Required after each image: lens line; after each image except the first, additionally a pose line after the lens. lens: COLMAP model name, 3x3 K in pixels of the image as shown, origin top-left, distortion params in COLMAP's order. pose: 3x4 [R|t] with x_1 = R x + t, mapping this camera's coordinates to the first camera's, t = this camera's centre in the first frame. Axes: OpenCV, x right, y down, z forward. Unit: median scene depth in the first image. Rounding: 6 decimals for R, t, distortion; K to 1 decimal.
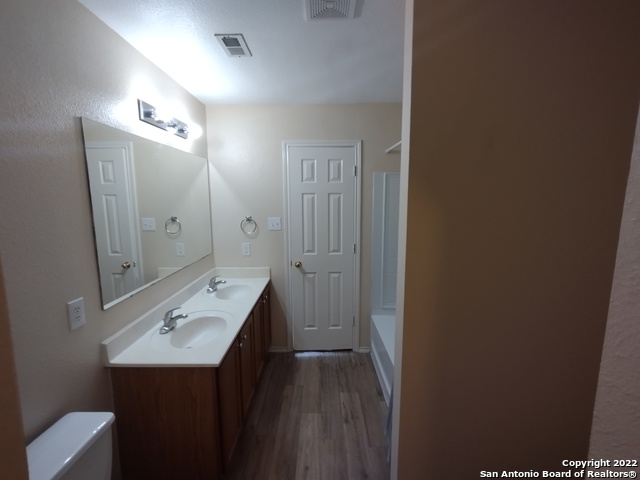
lens RADIAL K [[300.2, 0, 320.1], [0, 300.2, 233.4], [0, 0, 1]] dist [0.000070, 0.000016]
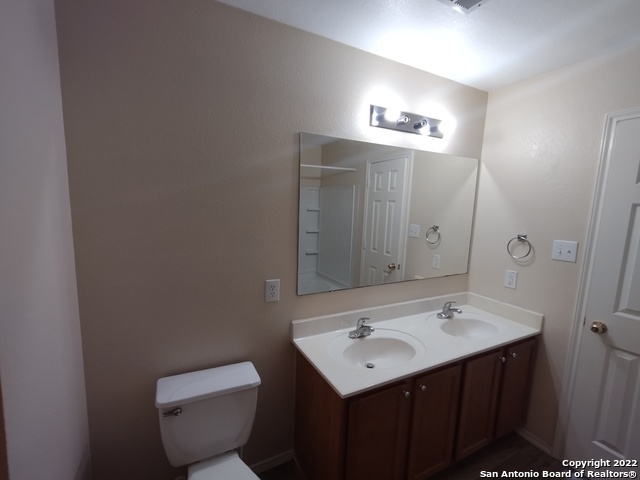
lens RADIAL K [[293.7, 0, 320.0], [0, 293.7, 240.0], [0, 0, 1]] dist [-0.002269, -0.000144]
pose [[0.459588, 0.129912, -0.878579, 0.155364], [-0.139781, 0.987495, 0.072897, -0.027854], [0.877063, 0.089306, 0.472000, 0.262163]]
